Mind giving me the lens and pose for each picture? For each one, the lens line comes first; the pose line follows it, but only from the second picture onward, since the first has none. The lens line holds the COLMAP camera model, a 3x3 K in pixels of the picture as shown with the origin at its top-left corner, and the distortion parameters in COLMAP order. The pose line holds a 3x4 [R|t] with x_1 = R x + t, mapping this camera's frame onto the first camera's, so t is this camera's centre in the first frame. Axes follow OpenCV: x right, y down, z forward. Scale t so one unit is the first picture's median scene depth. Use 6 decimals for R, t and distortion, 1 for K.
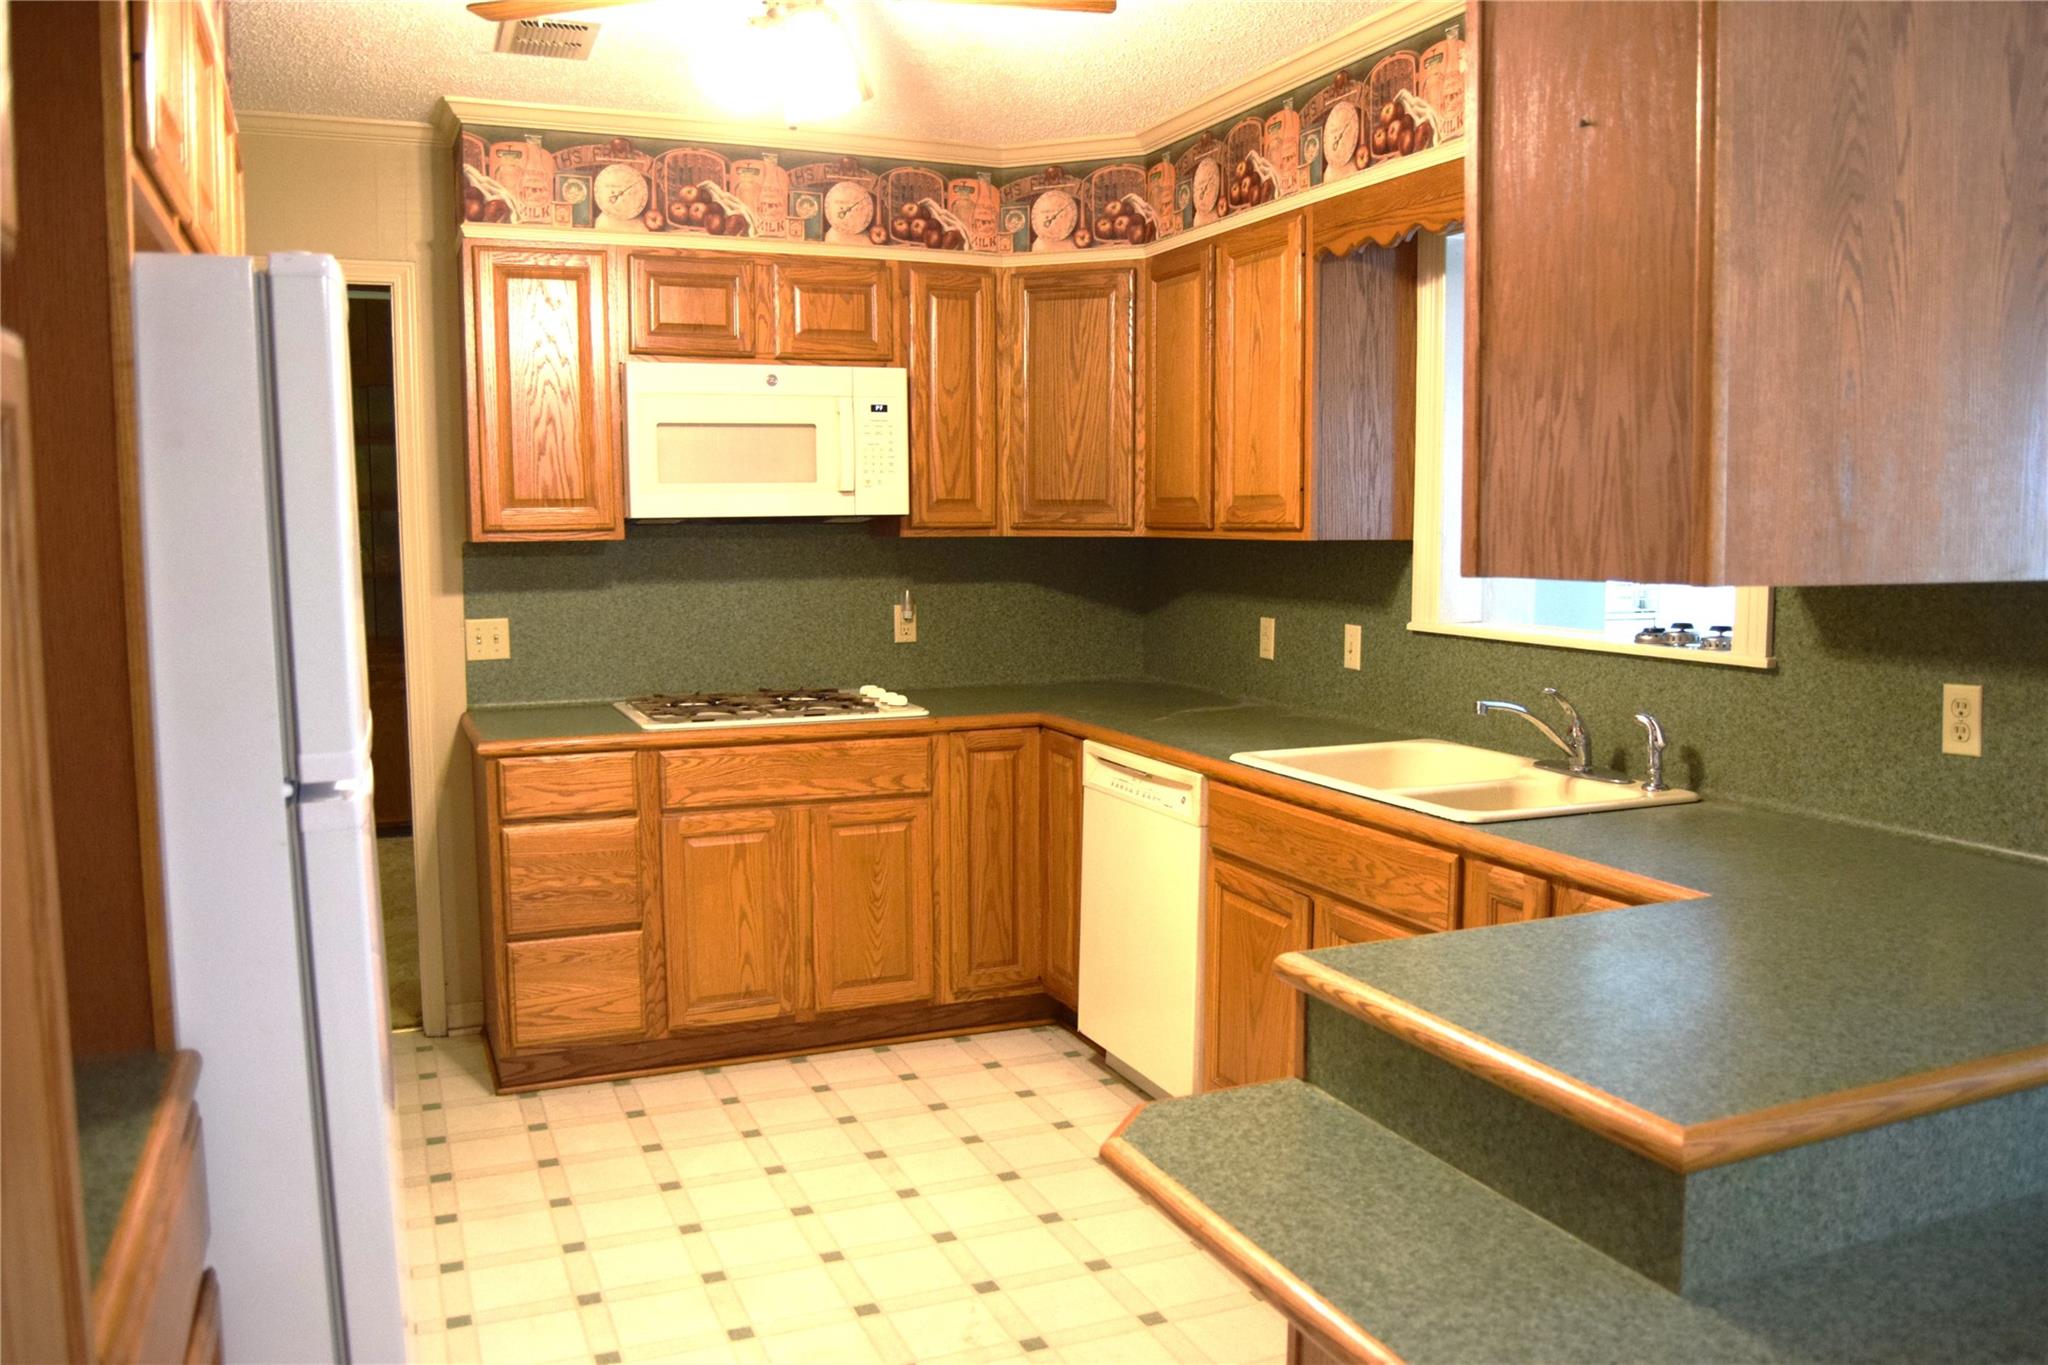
lens RADIAL K [[1562.2, 0, 1022.8], [0, 1562.2, 637.0], [0, 0, 1]] dist [-0.216533, 0.000244]
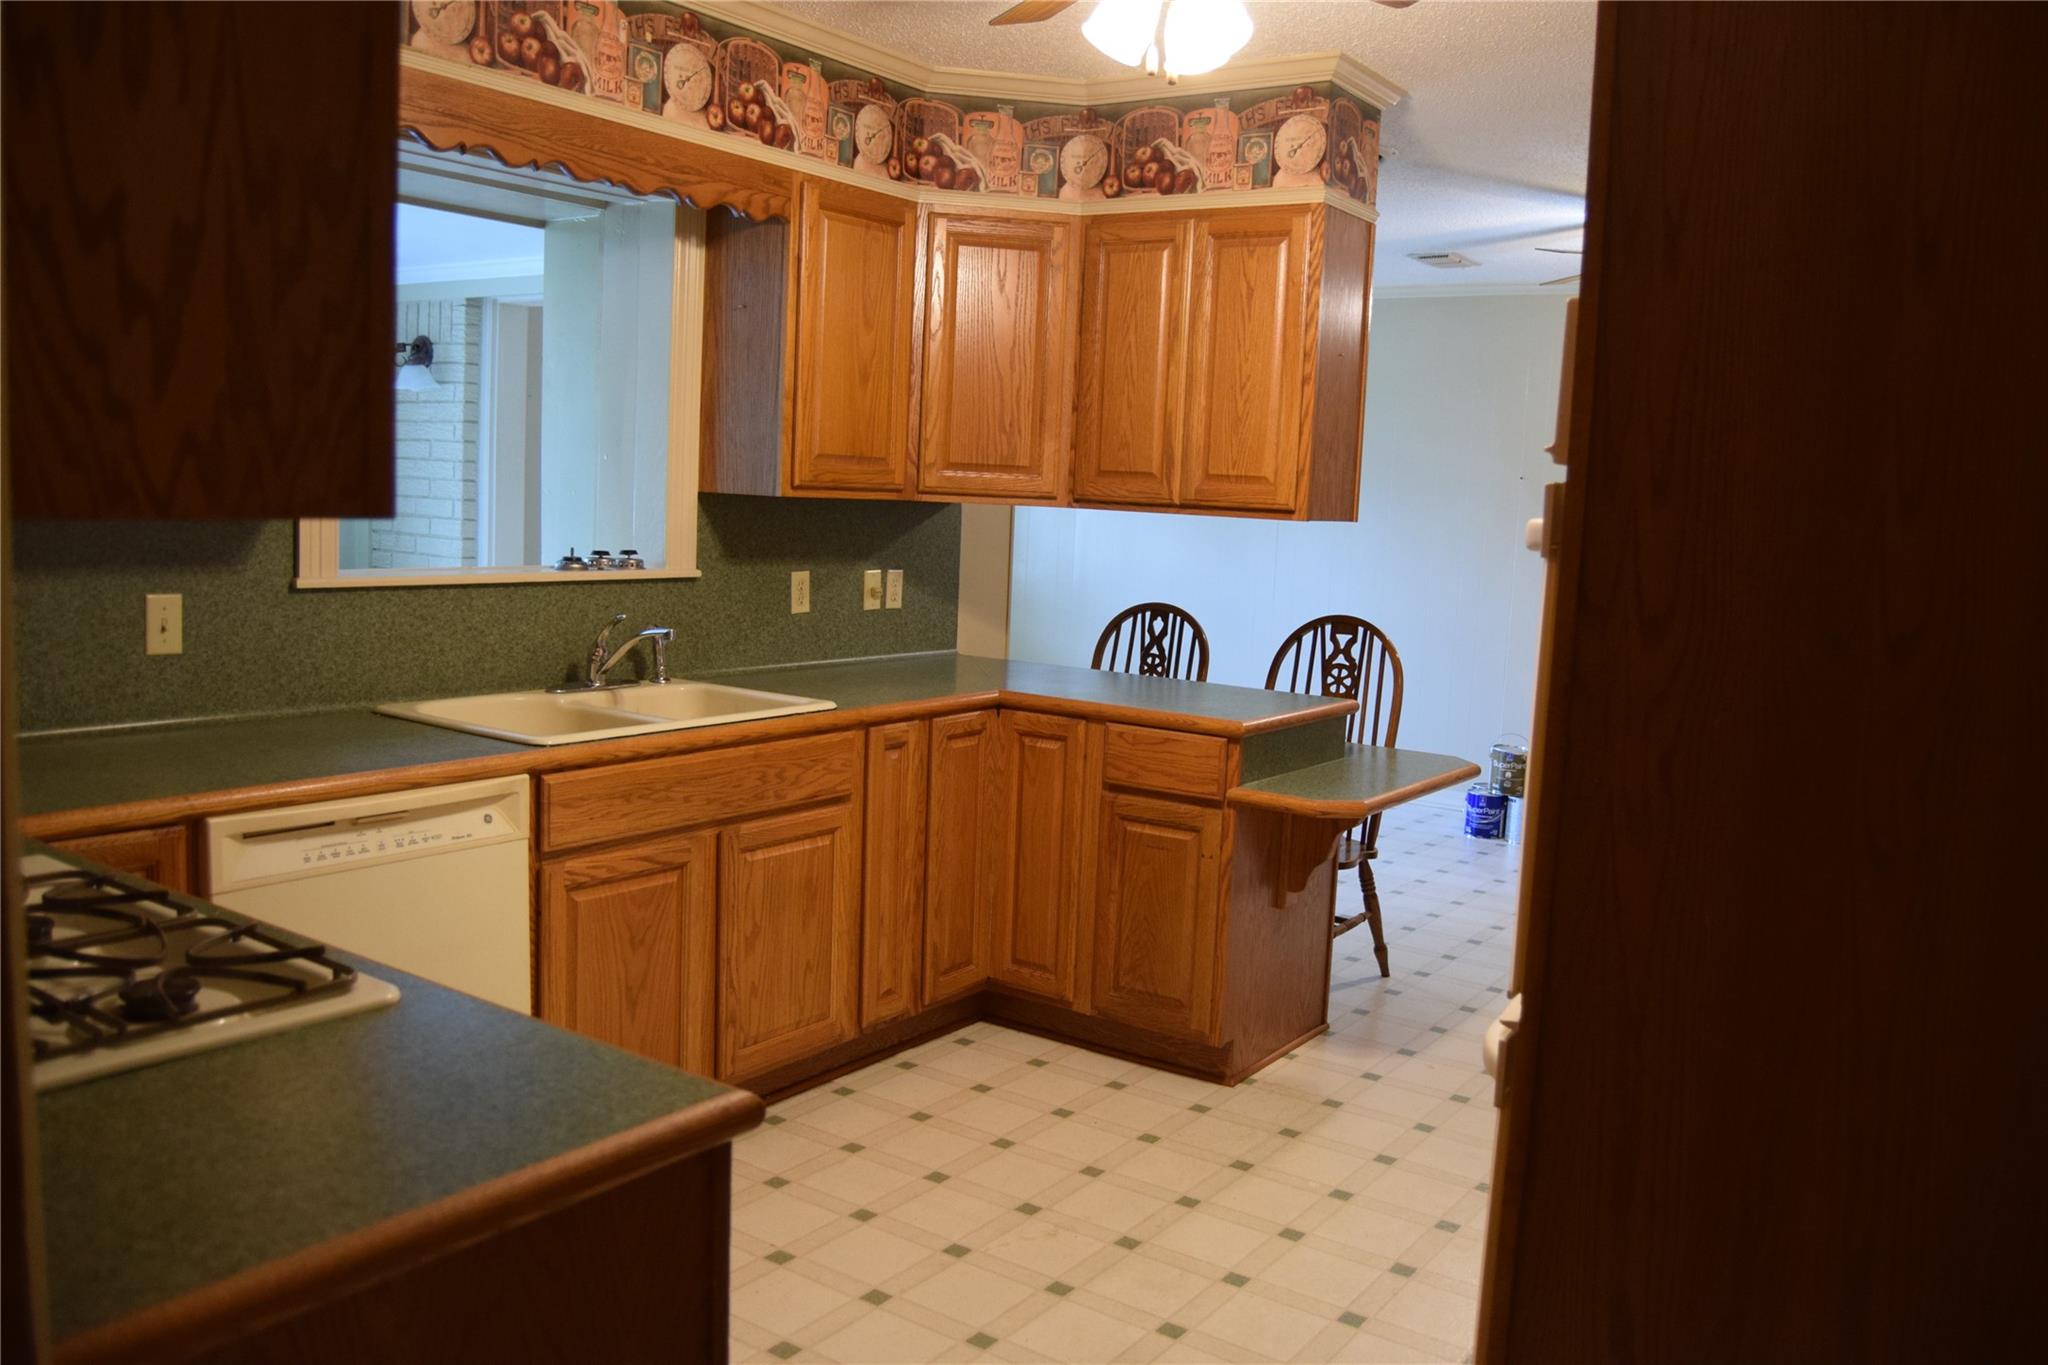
lens RADIAL K [[1614.6, 0, 1019.2], [0, 1614.6, 689.3], [0, 0, 1]] dist [-0.080413, 0.018402]
pose [[-0.570268, -0.138959, 0.809620, -0.967015], [-0.010956, 0.986787, 0.161651, -0.128679], [-0.821386, 0.083314, -0.564256, 1.724181]]
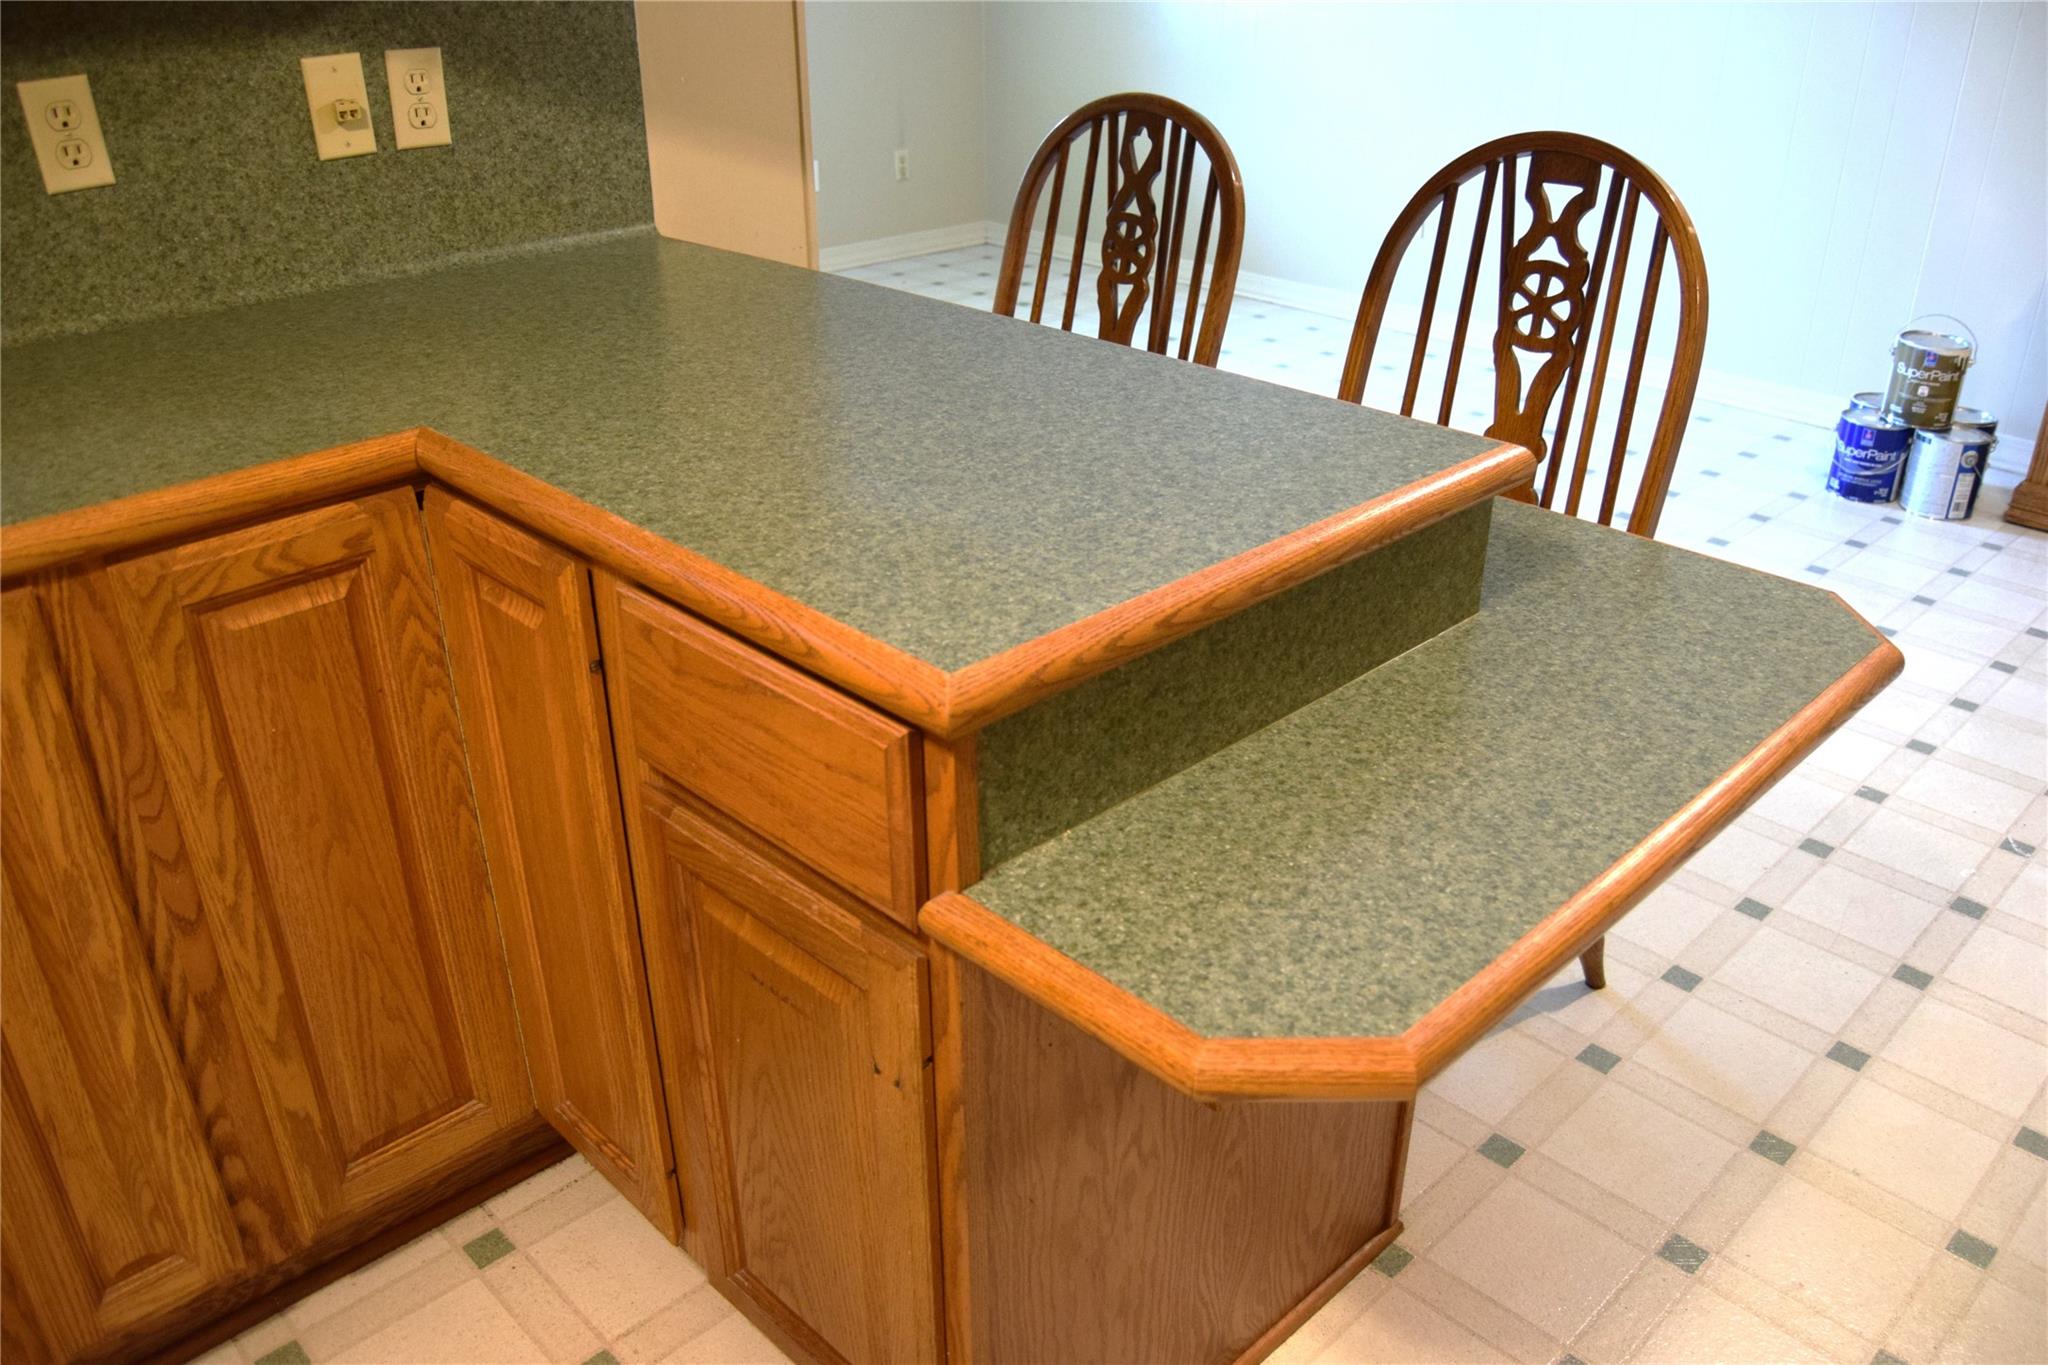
lens RADIAL K [[1614.6, 0, 1019.2], [0, 1614.6, 689.3], [0, 0, 1]] dist [-0.080413, 0.018402]
pose [[-0.411061, -0.419277, 0.809466, -0.192911], [0.039883, 0.878833, 0.475460, -0.037459], [-0.910735, 0.227727, -0.344532, 0.830112]]
